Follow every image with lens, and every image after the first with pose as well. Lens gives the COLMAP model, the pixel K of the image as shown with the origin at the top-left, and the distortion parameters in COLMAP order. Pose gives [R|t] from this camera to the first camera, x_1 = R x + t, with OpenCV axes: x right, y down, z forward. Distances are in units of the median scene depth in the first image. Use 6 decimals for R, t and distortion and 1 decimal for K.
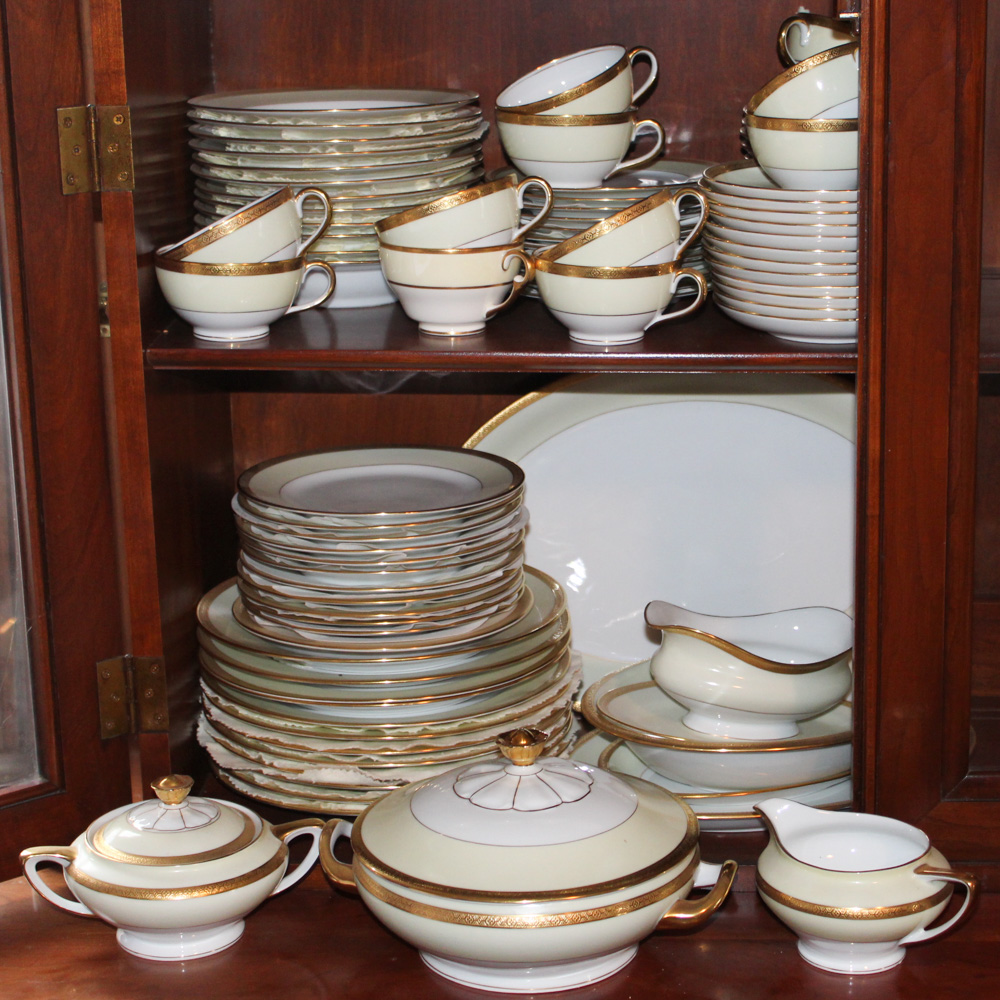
lens RADIAL K [[2189.5, 0, 500.6], [0, 2189.5, 498.7], [0, 0, 1]] dist [-0.003228, 0.000000]
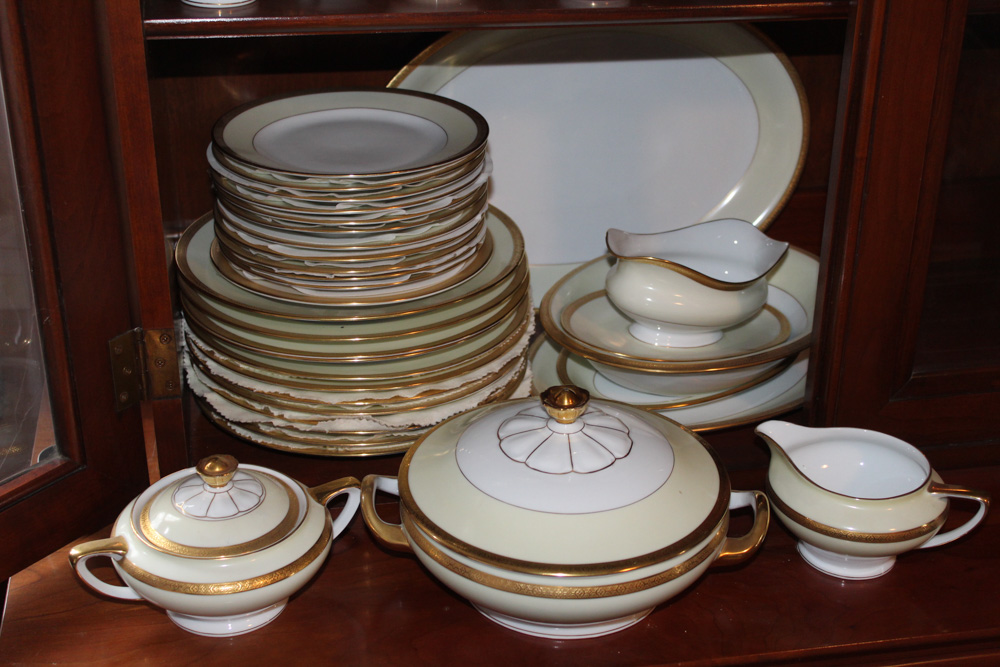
lens RADIAL K [[1458.3, 0, 499.3], [0, 1458.3, 336.7], [0, 0, 1]] dist [-0.015789, 0.000000]
pose [[0.974759, -0.080240, 0.208341, -0.146071], [0.037010, 0.978346, 0.203638, -0.054132], [-0.220169, -0.190788, 0.956622, 0.320534]]
